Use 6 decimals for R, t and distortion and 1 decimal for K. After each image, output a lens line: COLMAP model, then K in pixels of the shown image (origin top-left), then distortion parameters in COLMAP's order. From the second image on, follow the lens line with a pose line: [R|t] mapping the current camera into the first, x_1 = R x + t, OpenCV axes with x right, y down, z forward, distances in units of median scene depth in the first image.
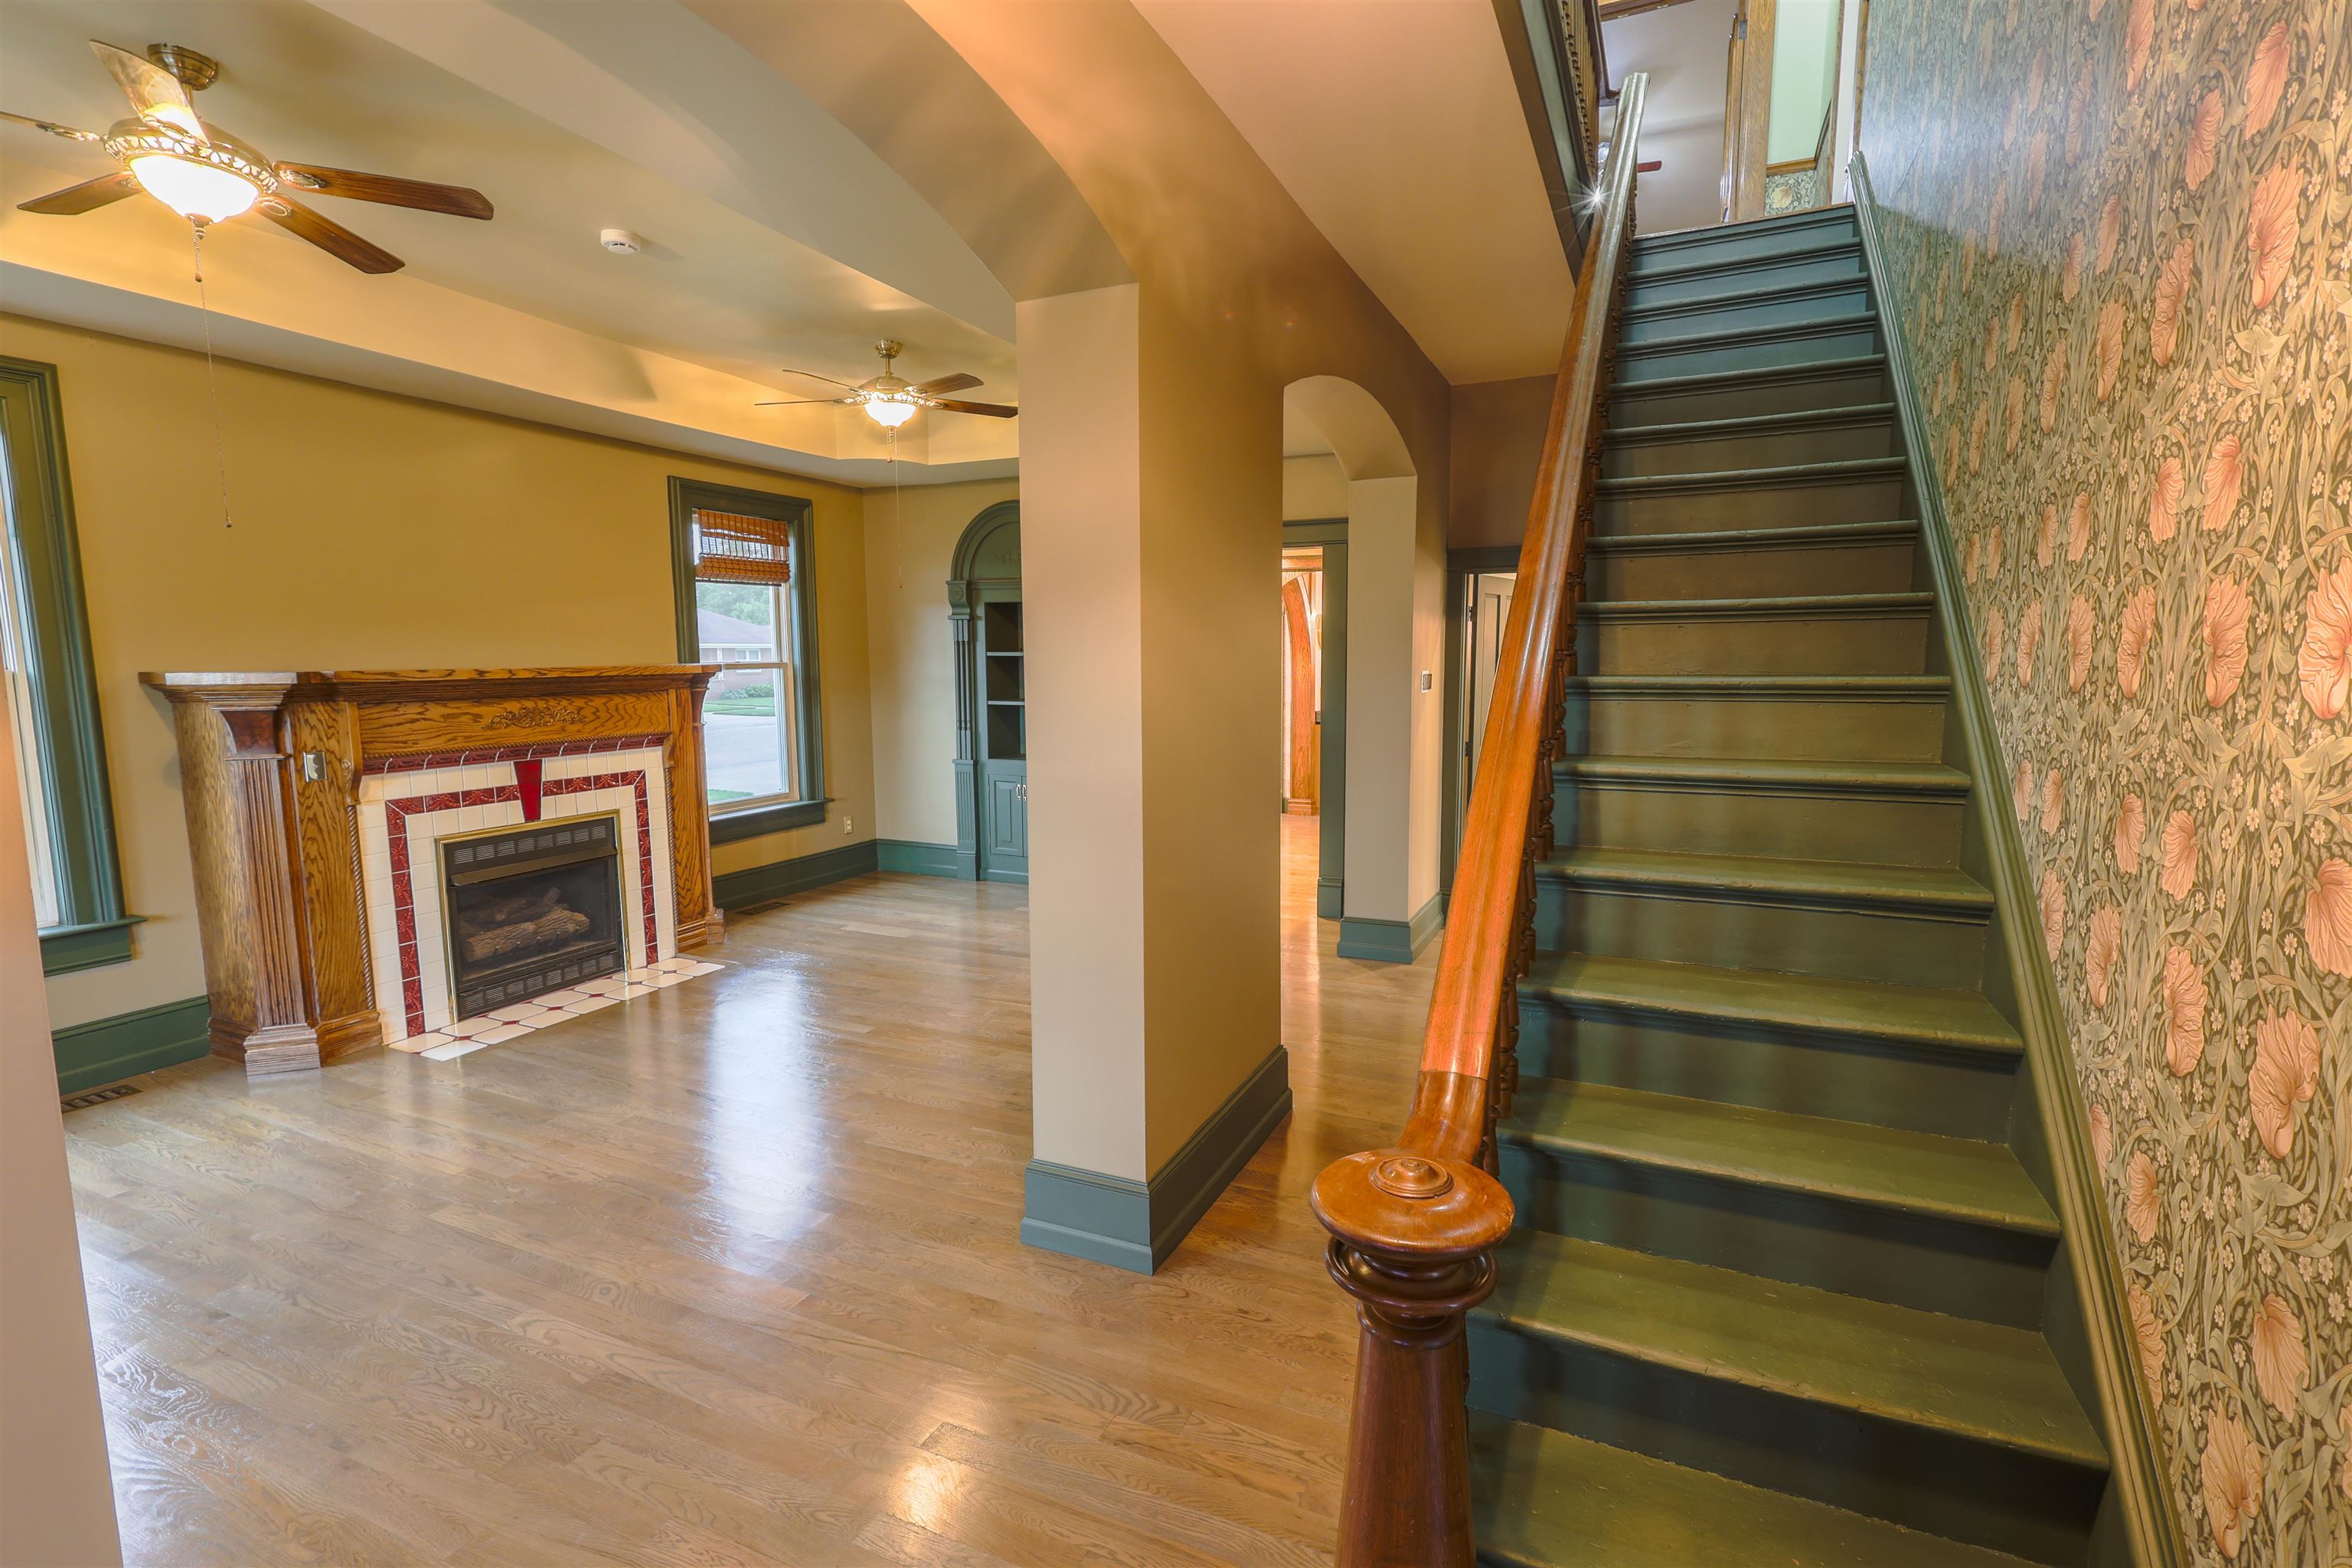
lens RADIAL K [[1086.7, 0, 1178.2], [0, 1086.7, 780.0], [0, 0, 1]] dist [0.000864, 0.000820]
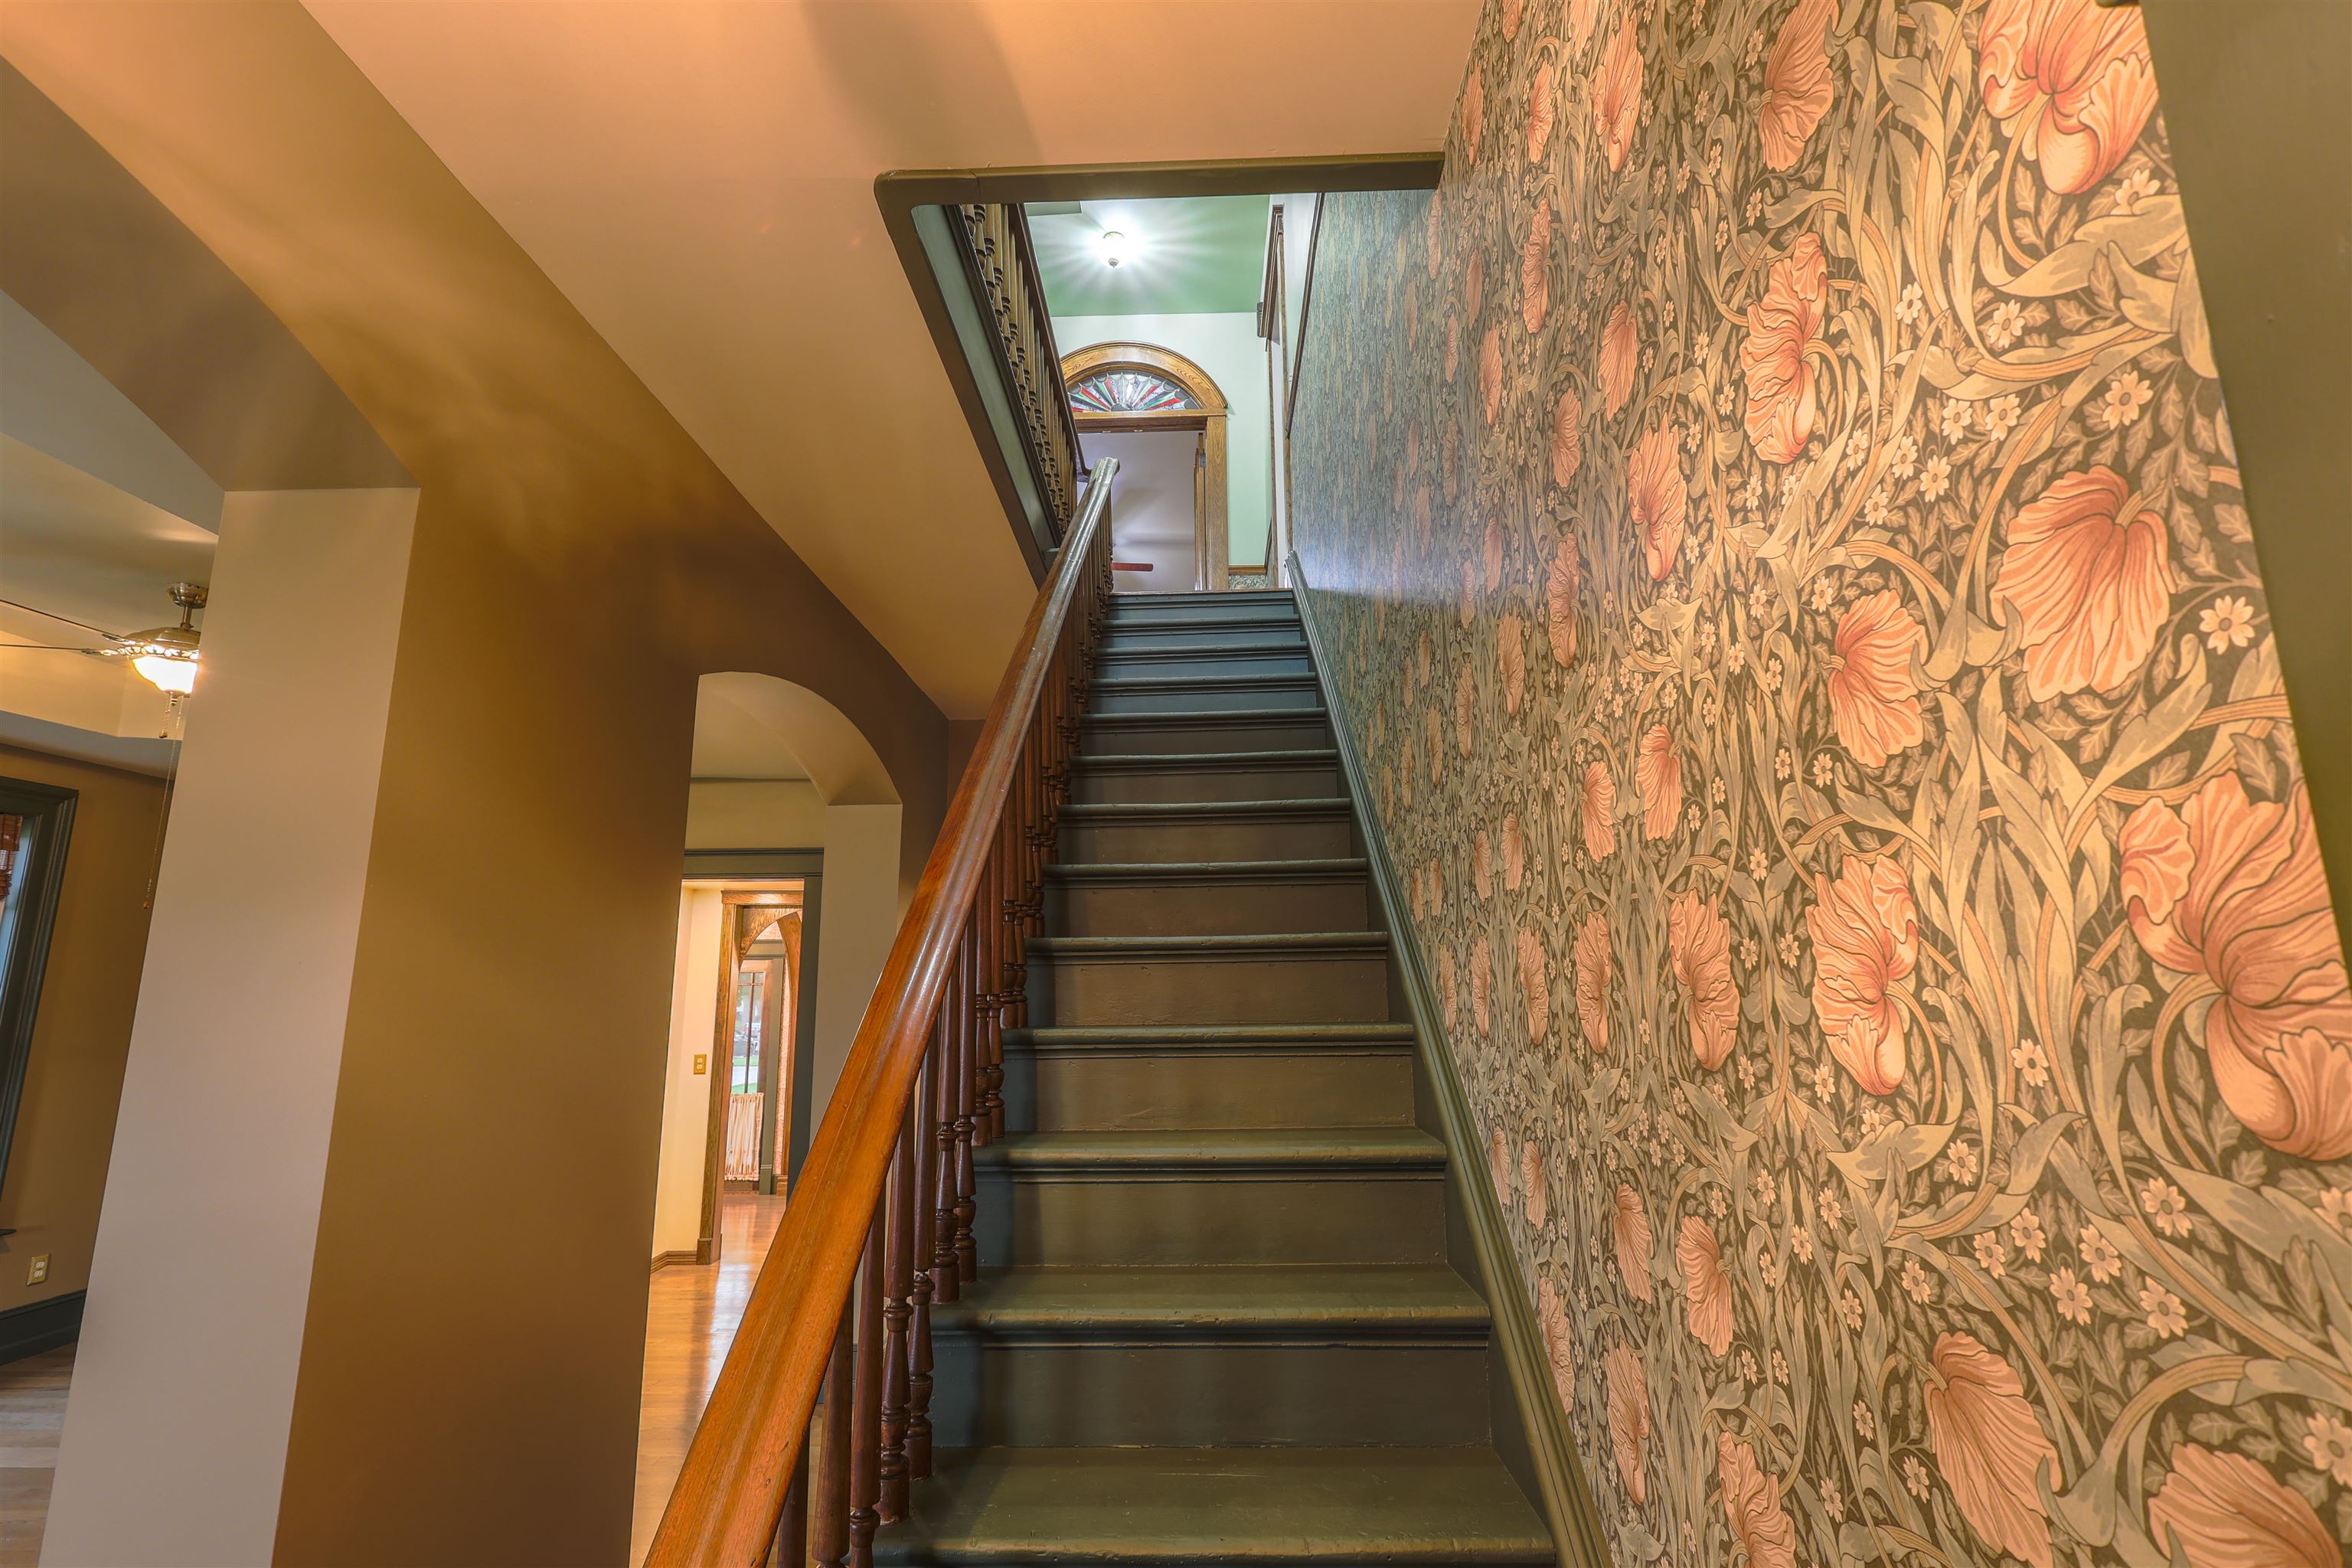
lens RADIAL K [[1086.7, 0, 1168.5], [0, 1086.7, 775.0], [0, 0, 1]] dist [0.000864, 0.000820]
pose [[0.922998, 0.074323, 0.377559, 0.144590], [0.048572, 0.950820, -0.305912, -0.022140], [-0.381727, 0.300694, 0.873995, 0.196179]]
